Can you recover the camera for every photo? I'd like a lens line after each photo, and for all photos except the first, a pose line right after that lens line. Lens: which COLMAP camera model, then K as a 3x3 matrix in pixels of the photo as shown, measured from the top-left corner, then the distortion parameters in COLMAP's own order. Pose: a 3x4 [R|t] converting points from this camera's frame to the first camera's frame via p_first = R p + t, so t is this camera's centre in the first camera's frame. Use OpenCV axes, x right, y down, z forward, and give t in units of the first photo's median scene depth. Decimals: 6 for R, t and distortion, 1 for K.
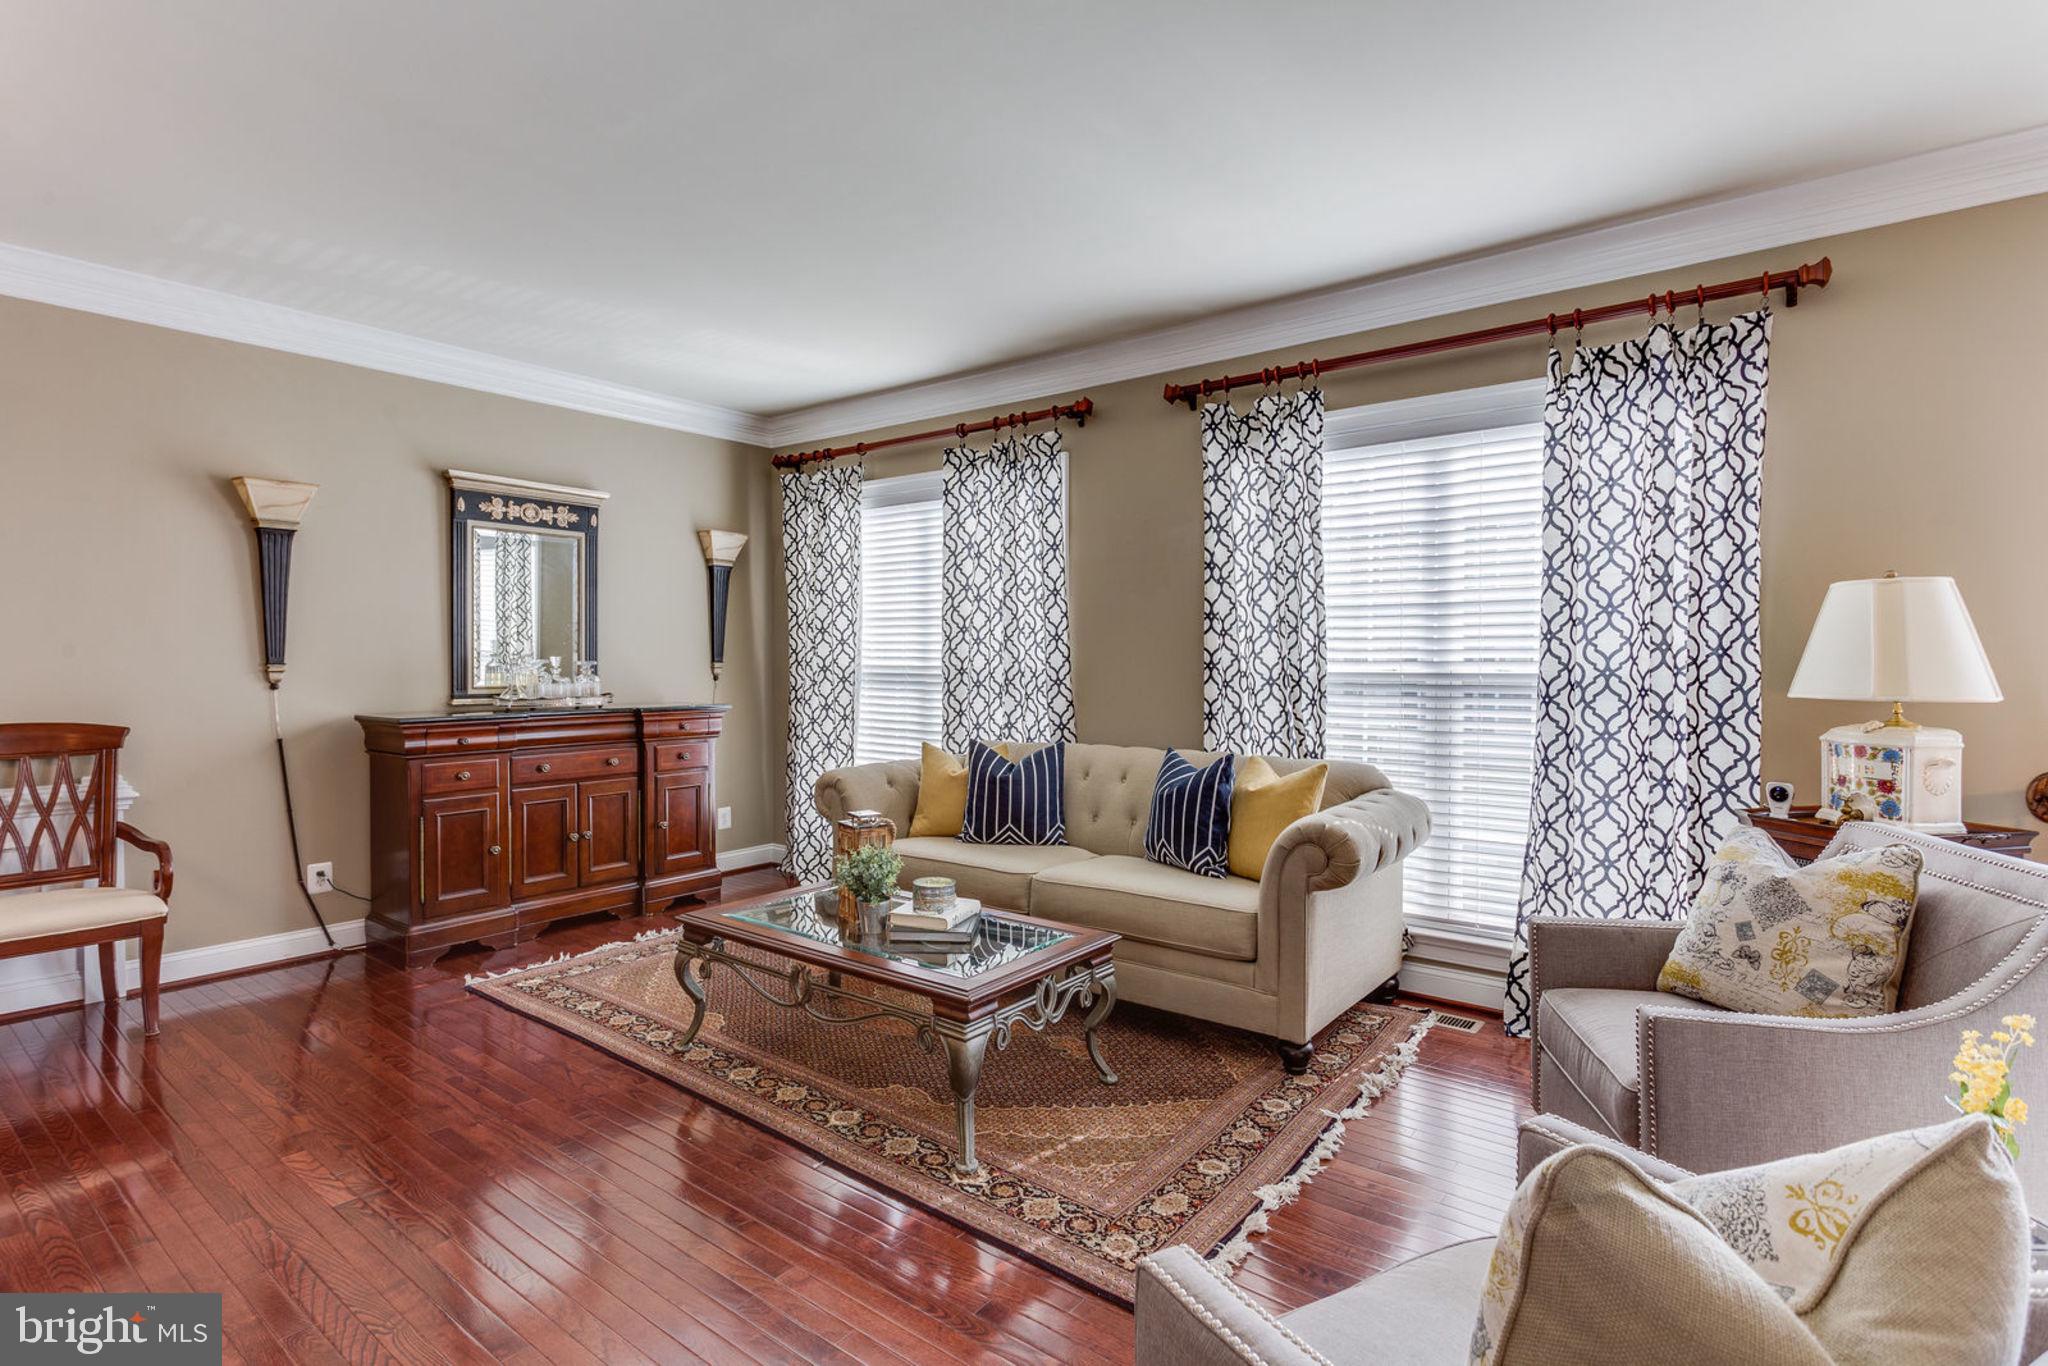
lens RADIAL K [[1016.6, 0, 1013.9], [0, 1016.6, 666.3], [0, 0, 1]] dist [0.013954, -0.006655]
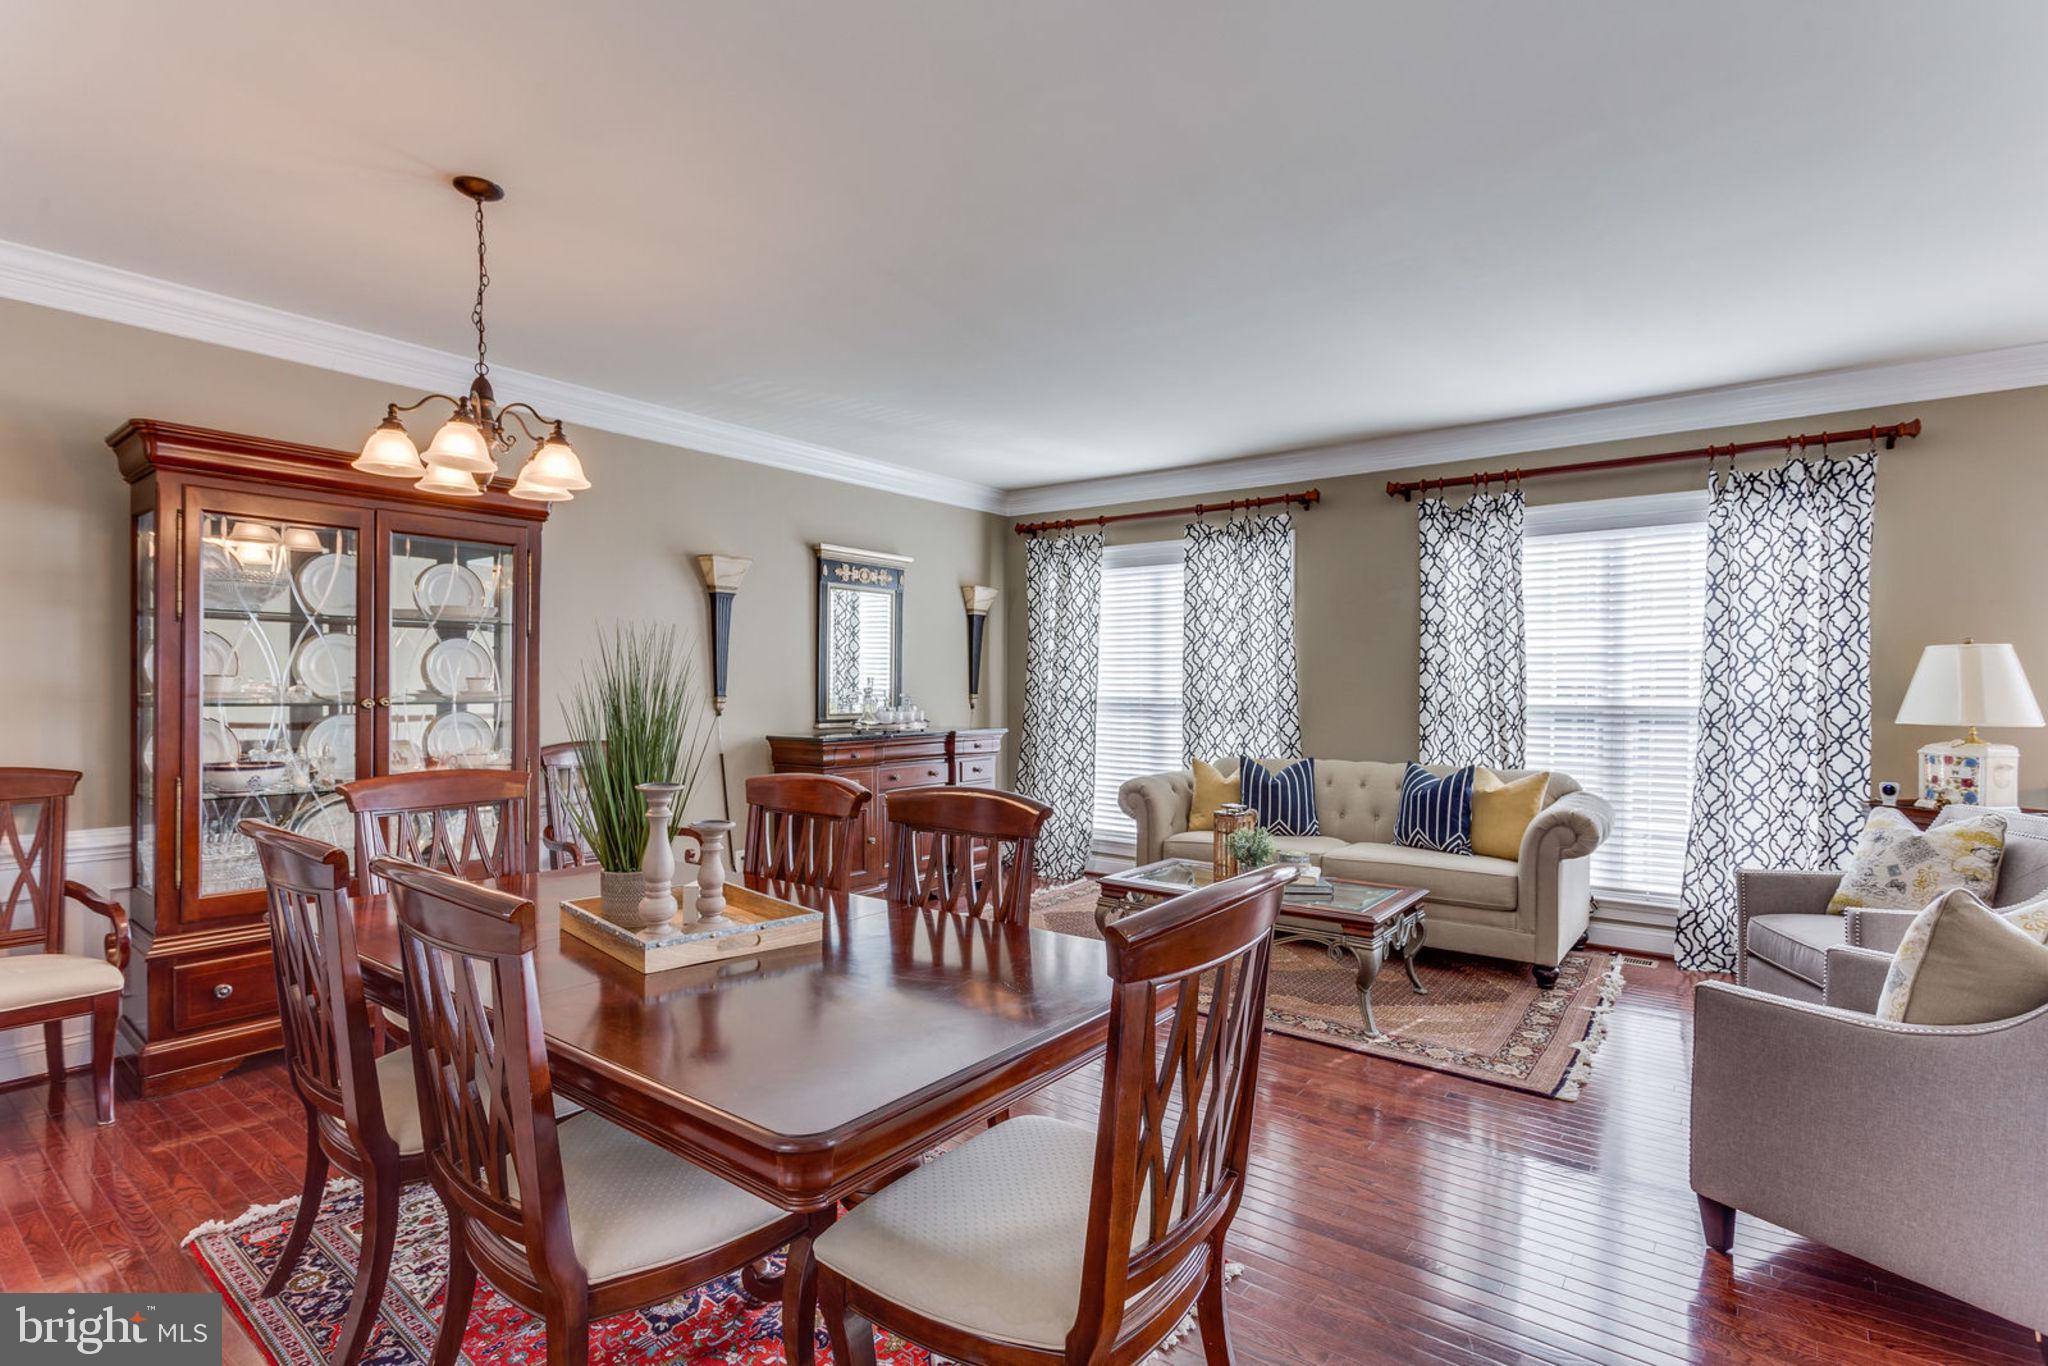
lens RADIAL K [[1016.6, 0, 1025.7], [0, 1016.6, 686.7], [0, 0, 1]] dist [0.013954, -0.006655]
pose [[0.999844, 0.002171, 0.017542, -0.403229], [-0.002067, 0.999980, -0.005968, -0.008712], [-0.017554, 0.005931, 0.999828, -0.345885]]
